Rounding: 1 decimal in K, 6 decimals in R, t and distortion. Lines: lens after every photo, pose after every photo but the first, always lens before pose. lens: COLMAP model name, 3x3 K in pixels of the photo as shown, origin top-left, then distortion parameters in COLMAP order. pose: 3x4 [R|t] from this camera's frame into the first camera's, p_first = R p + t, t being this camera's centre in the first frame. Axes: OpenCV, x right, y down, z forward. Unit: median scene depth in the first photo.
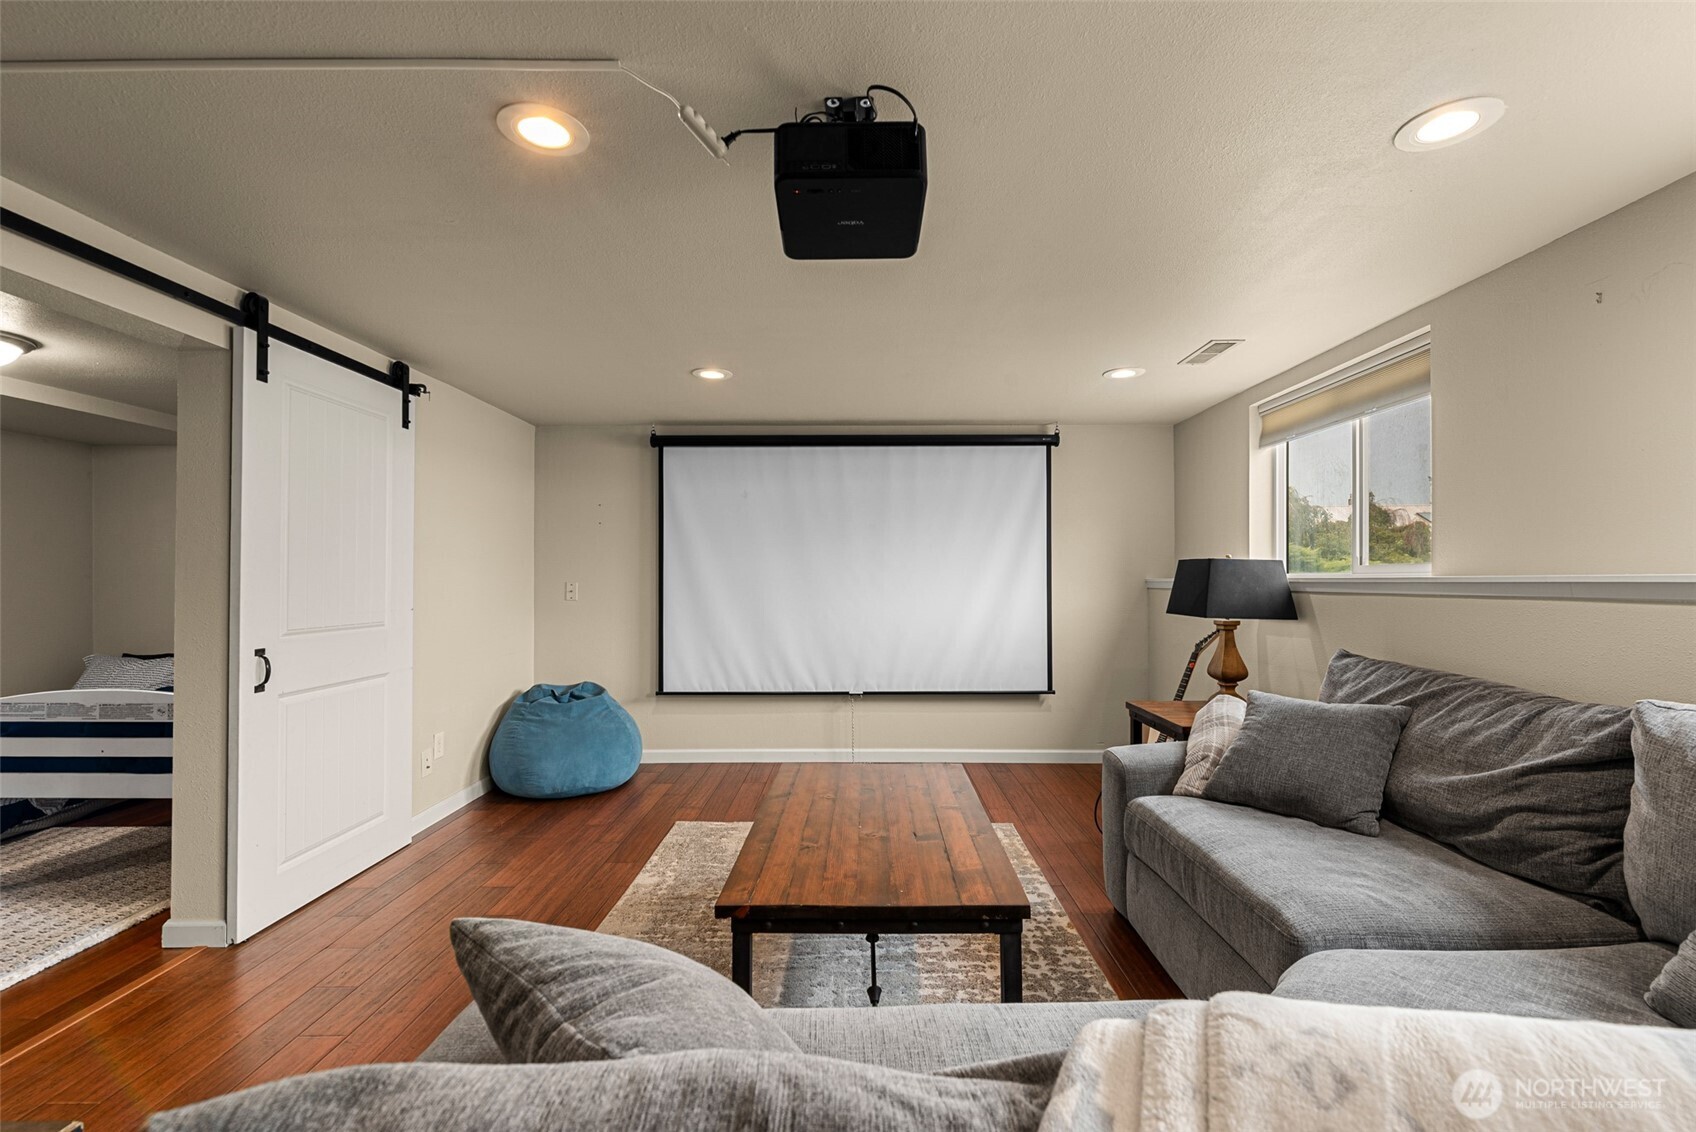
lens RADIAL K [[742.6, 0, 855.1], [0, 742.6, 566.7], [0, 0, 1]] dist [0.002331, -0.000050]
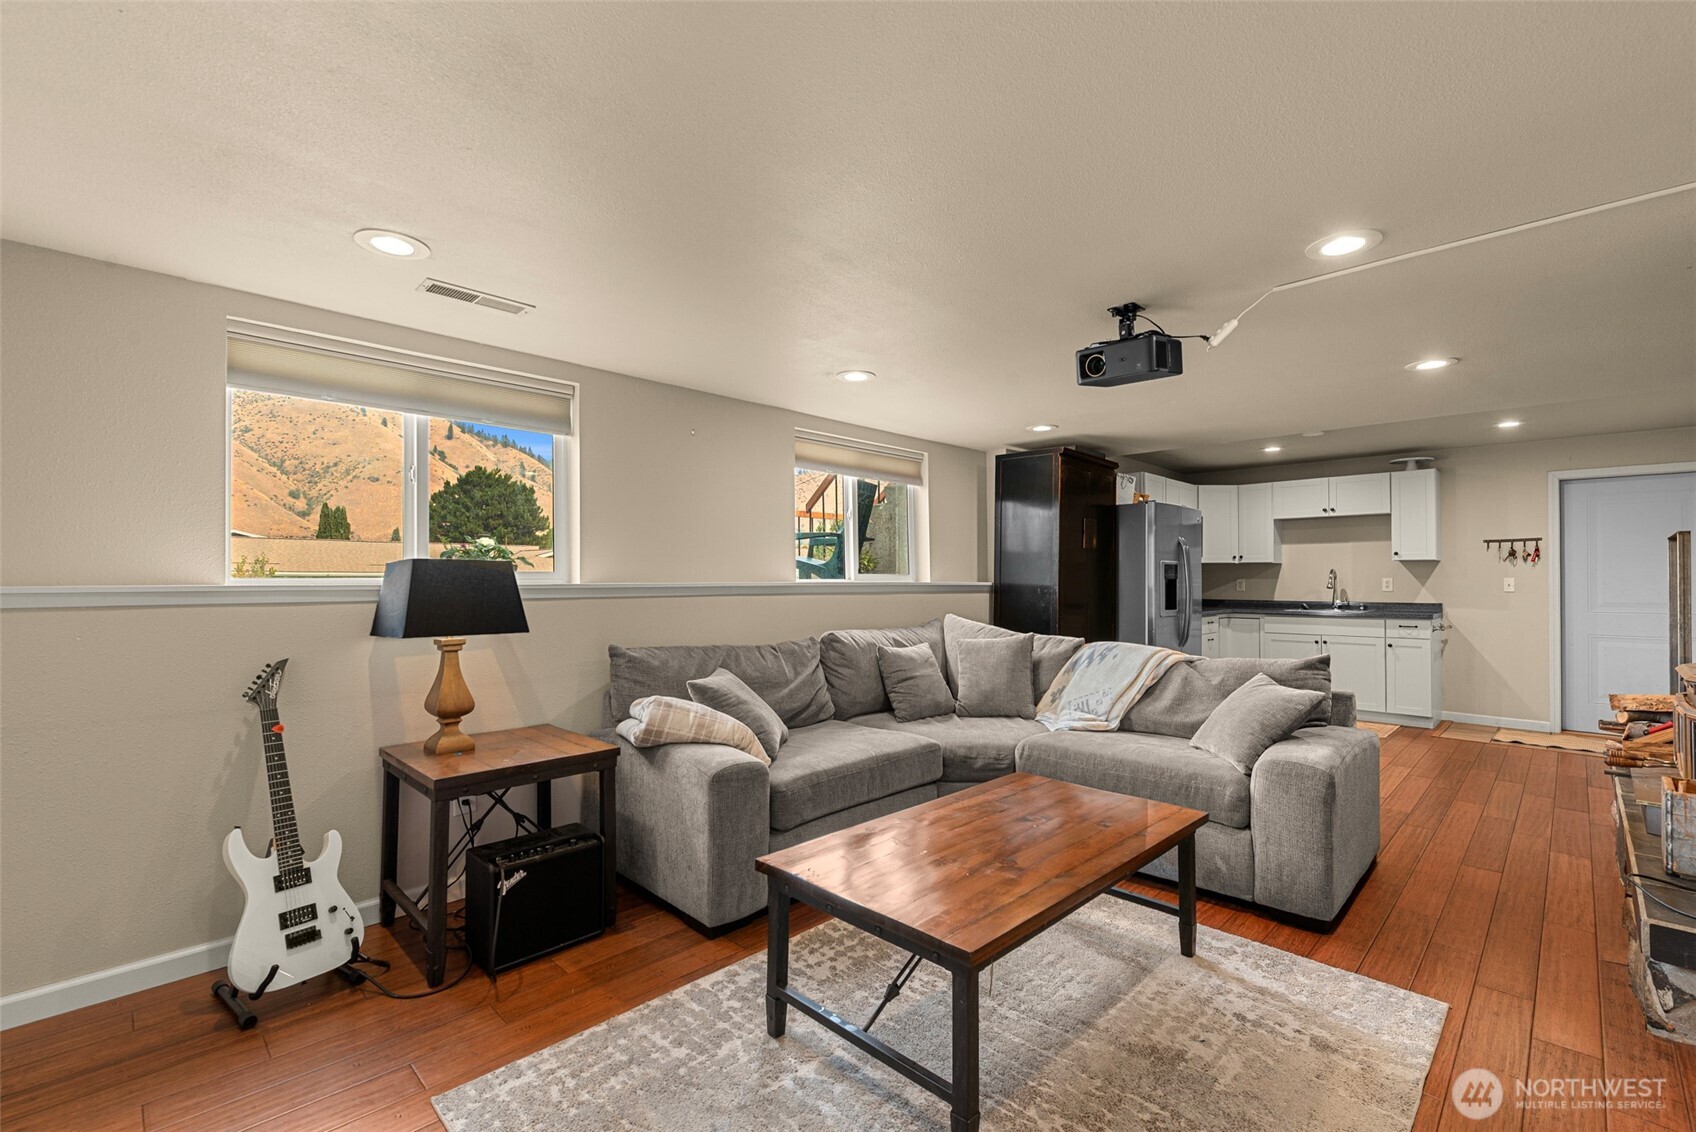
lens RADIAL K [[730.4, 0, 861.1], [0, 730.4, 576.3], [0, 0, 1]] dist [0.000144, 0.000256]
pose [[-0.710712, -0.016390, 0.703292, -0.330843], [-0.018523, 0.999818, 0.004582, -0.005638], [-0.703239, -0.009770, -0.710886, 1.184836]]
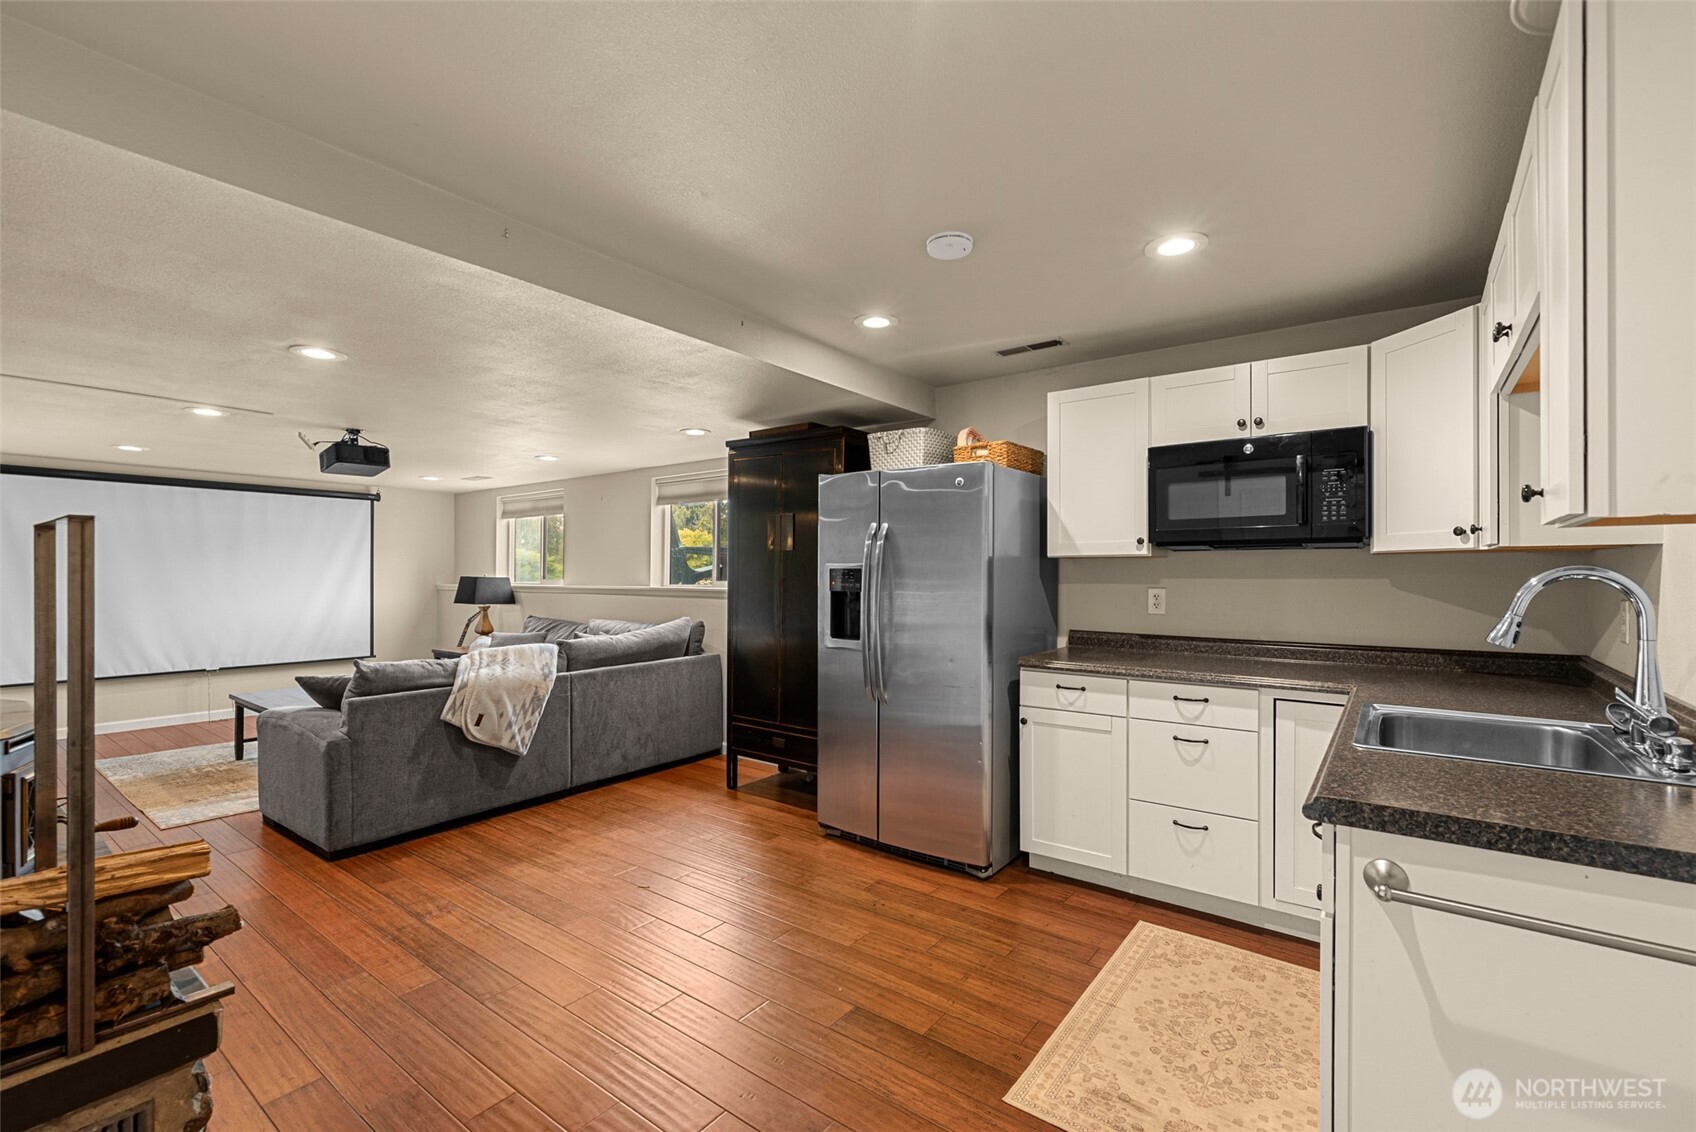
lens RADIAL K [[730.4, 0, 861.1], [0, 730.4, 576.3], [0, 0, 1]] dist [0.000144, 0.000256]
pose [[0.594712, 0.001681, 0.803937, -0.498857], [-0.013728, 0.999873, 0.008064, -0.039282], [-0.803822, -0.015832, 0.594659, -1.026267]]
